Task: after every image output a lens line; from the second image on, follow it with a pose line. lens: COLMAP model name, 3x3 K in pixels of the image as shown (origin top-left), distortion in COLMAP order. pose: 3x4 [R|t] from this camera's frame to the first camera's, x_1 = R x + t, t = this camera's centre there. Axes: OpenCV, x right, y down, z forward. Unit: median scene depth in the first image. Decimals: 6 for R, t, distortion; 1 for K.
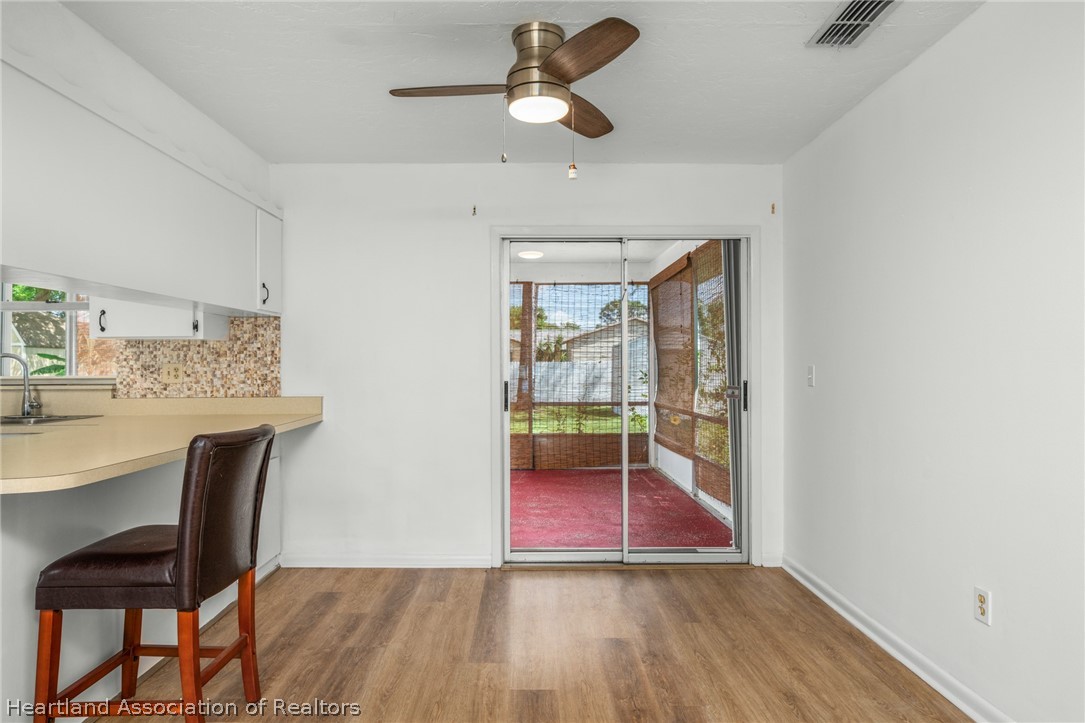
lens RADIAL K [[654.8, 0, 542.5], [0, 654.8, 361.5], [0, 0, 1]] dist [0.005782, 0.000801]
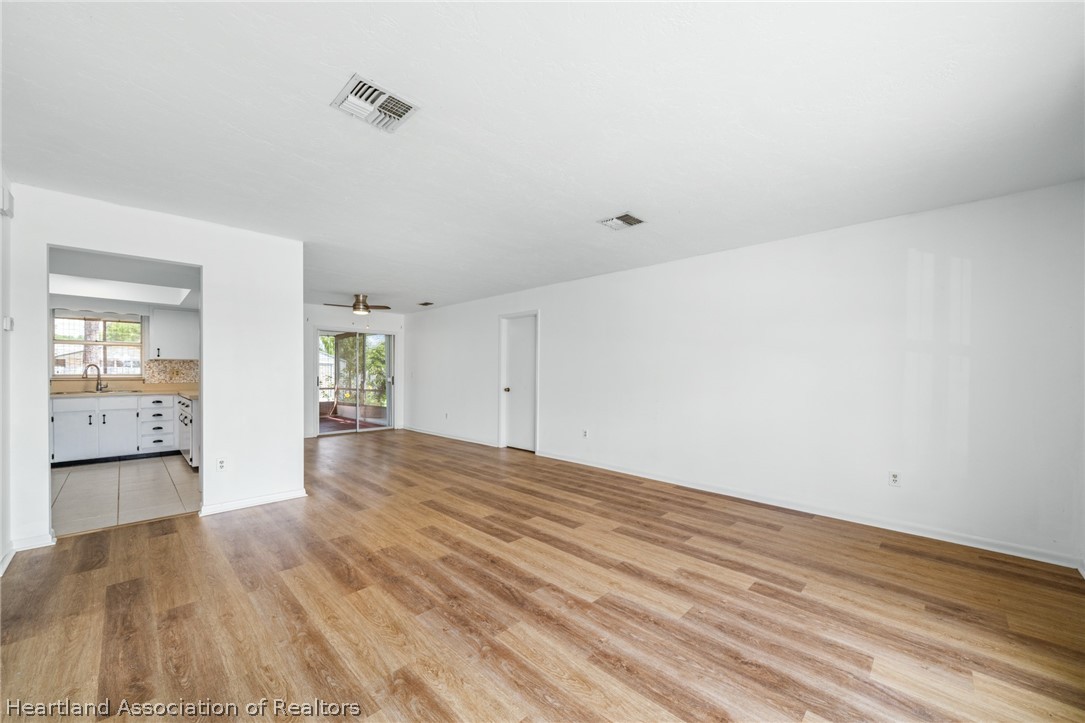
lens RADIAL K [[420.3, 0, 542.3], [0, 420.3, 375.2], [0, 0, 1]] dist [-0.000418, -0.000084]
pose [[0.726314, 0.005668, 0.687340, -0.646288], [-0.014072, 0.999879, 0.006624, -0.004870], [-0.687219, -0.014484, 0.726306, -1.152238]]
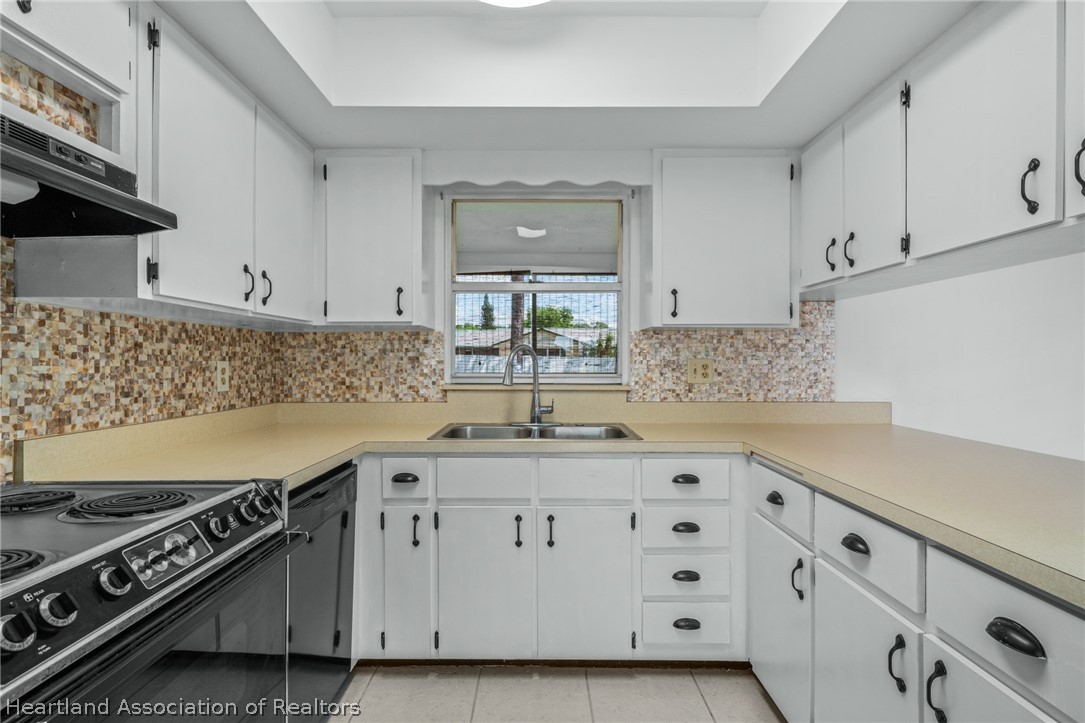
lens RADIAL K [[562.7, 0, 542.5], [0, 562.7, 361.5], [0, 0, 1]] dist [0.000867, 0.000048]
pose [[0.999819, 0.006682, -0.017841, -0.742981], [-0.006509, 0.999932, 0.009688, 0.000749], [0.017904, -0.009570, 0.999794, 0.310839]]
